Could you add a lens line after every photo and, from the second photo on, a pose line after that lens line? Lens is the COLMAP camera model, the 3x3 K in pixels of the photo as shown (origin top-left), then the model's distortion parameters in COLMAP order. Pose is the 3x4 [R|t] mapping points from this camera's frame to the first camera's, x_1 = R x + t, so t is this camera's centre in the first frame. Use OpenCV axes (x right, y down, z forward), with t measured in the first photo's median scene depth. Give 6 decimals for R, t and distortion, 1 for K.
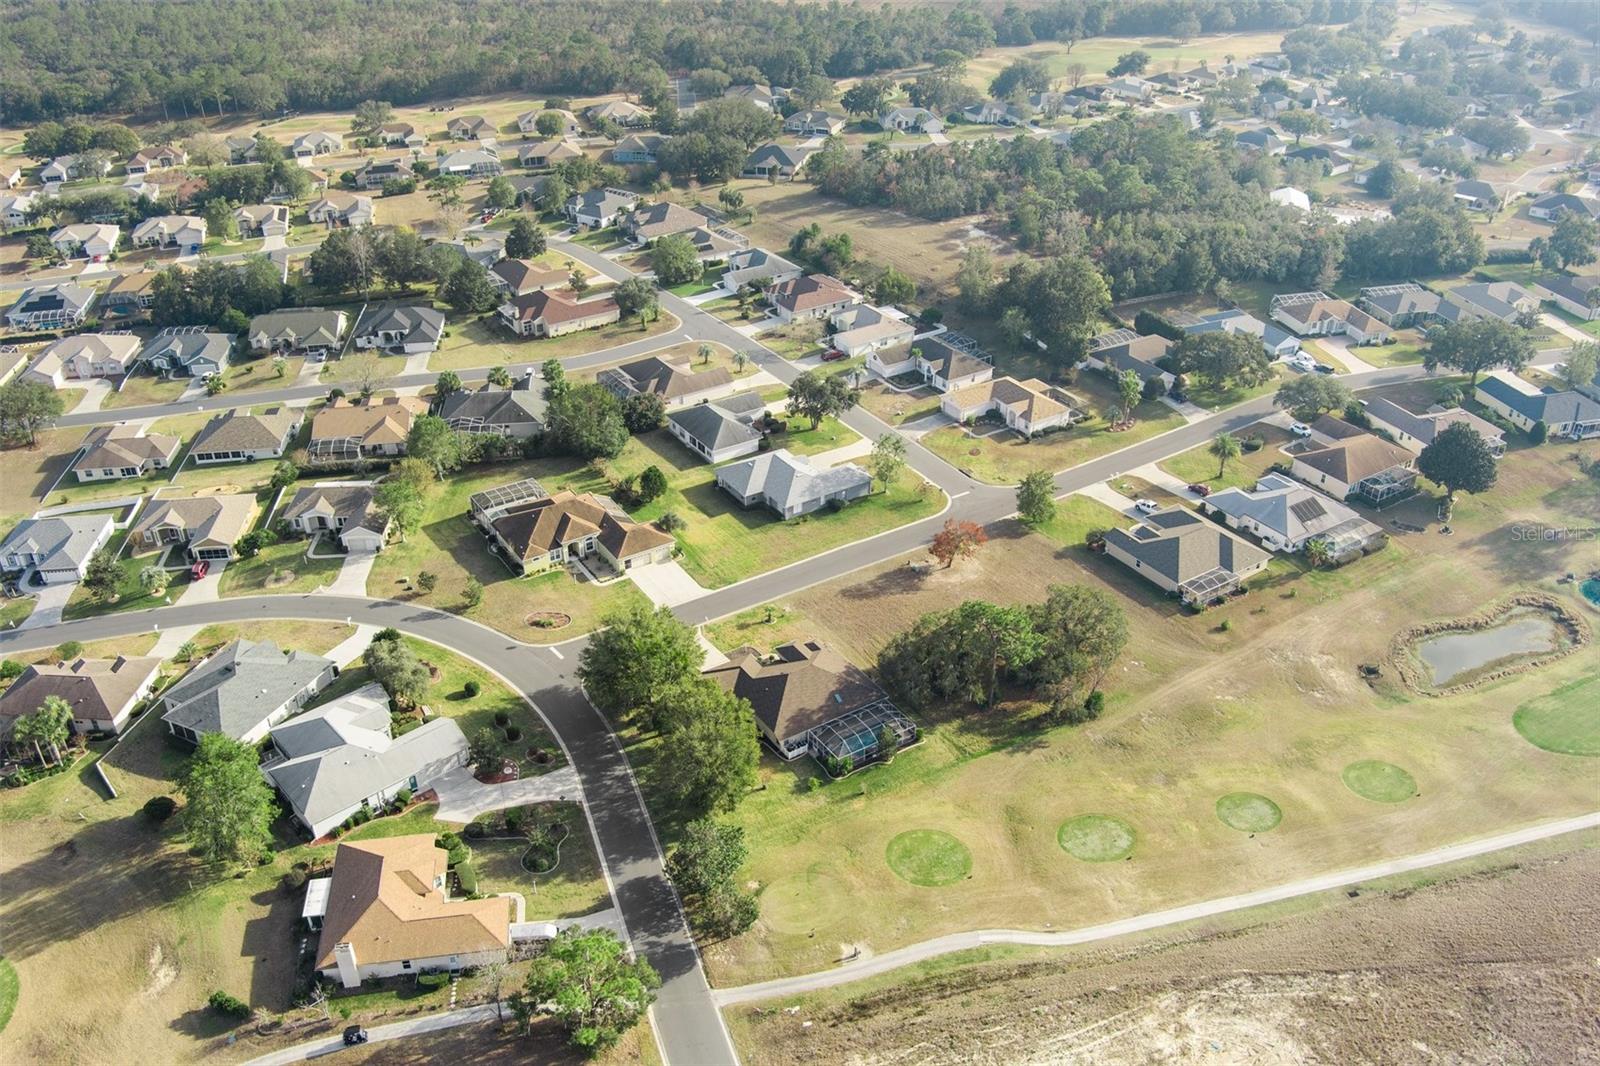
lens RADIAL K [[1295.8, 0, 796.0], [0, 1295.8, 548.5], [0, 0, 1]] dist [-0.069668, 0.019547]
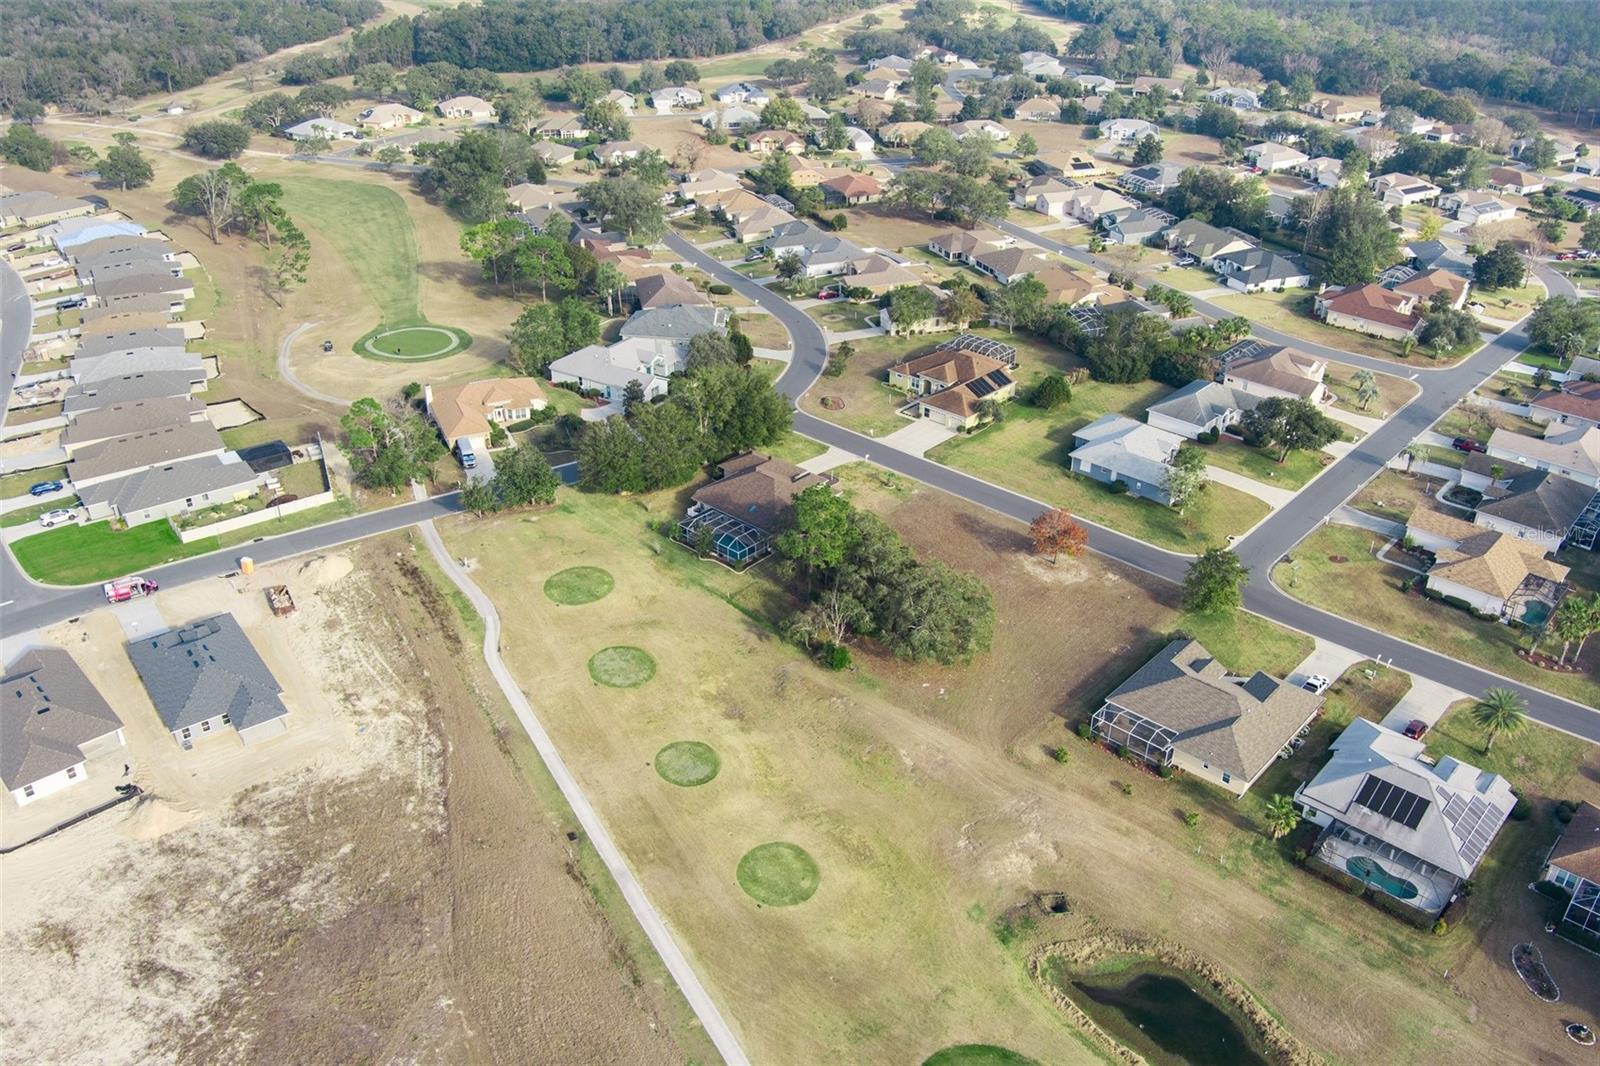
lens RADIAL K [[1295.8, 0, 796.0], [0, 1295.8, 548.5], [0, 0, 1]] dist [-0.069668, 0.019547]
pose [[0.252992, 0.483904, -0.837754, 0.804802], [-0.510346, 0.802397, 0.309363, -0.175711], [0.821913, 0.349278, 0.449959, 0.463954]]
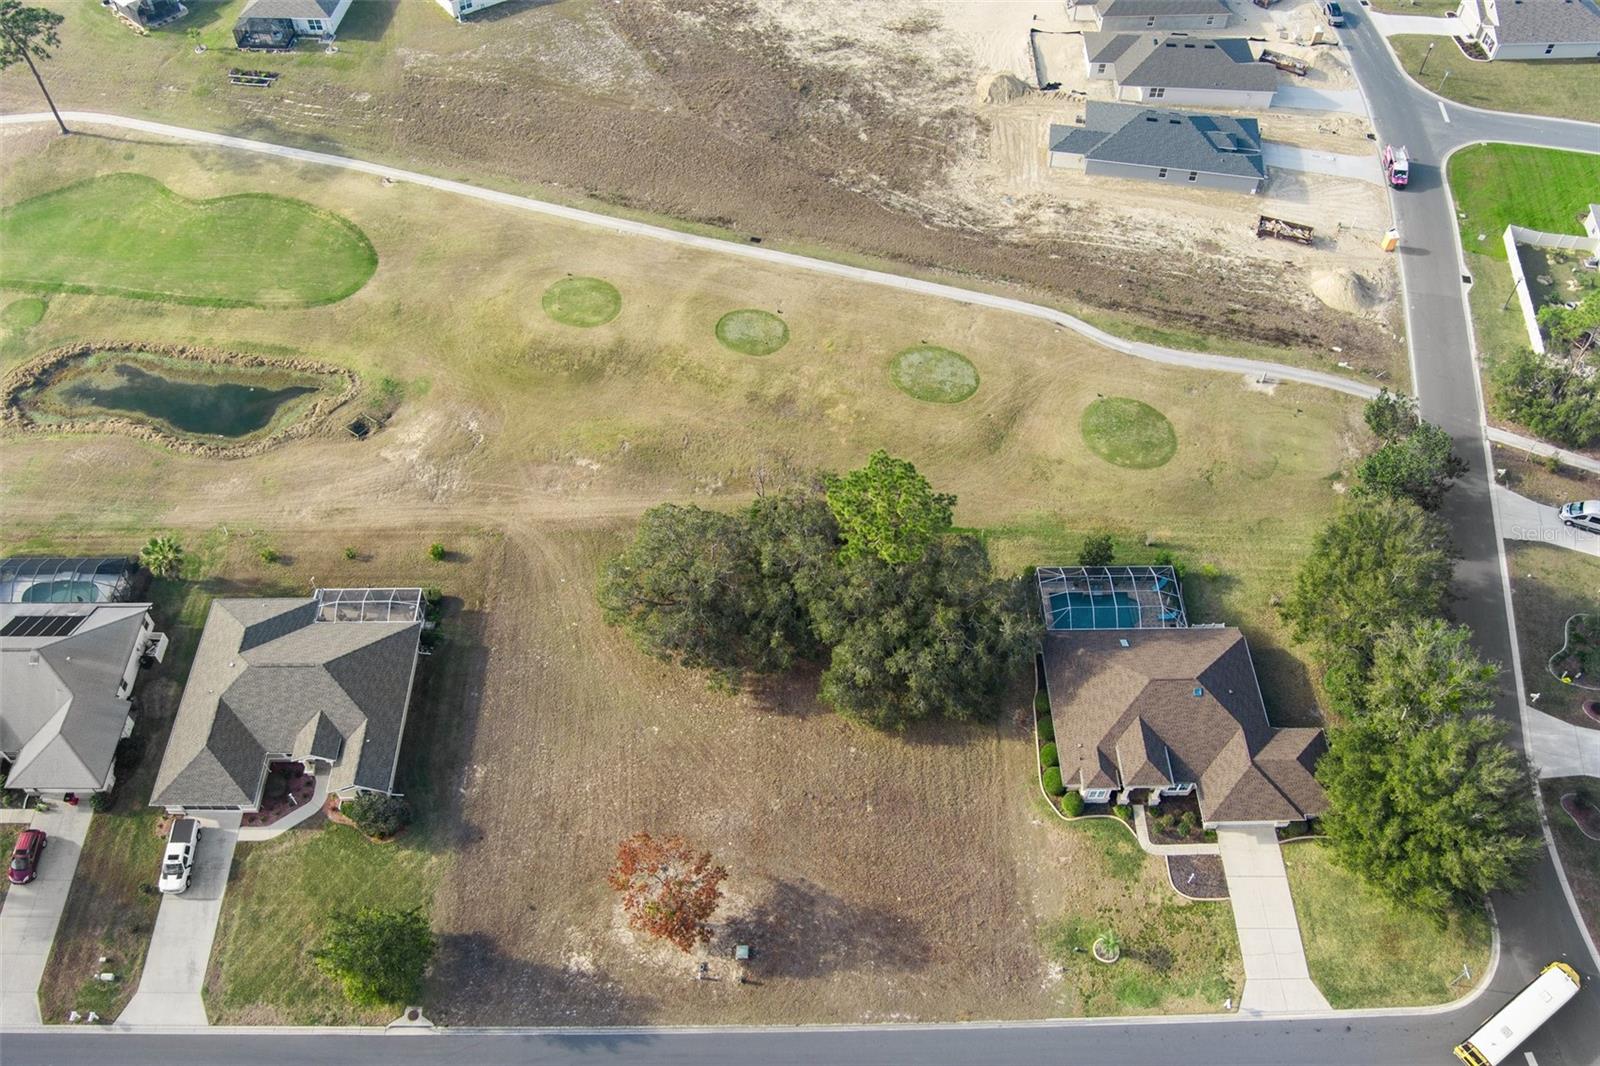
lens RADIAL K [[1295.8, 0, 796.0], [0, 1295.8, 548.5], [0, 0, 1]] dist [-0.069668, 0.019547]
pose [[-0.849954, -0.411879, 0.328533, -0.016532], [0.275720, 0.183629, 0.943535, -0.450084], [-0.448951, 0.892544, -0.042513, 0.884371]]
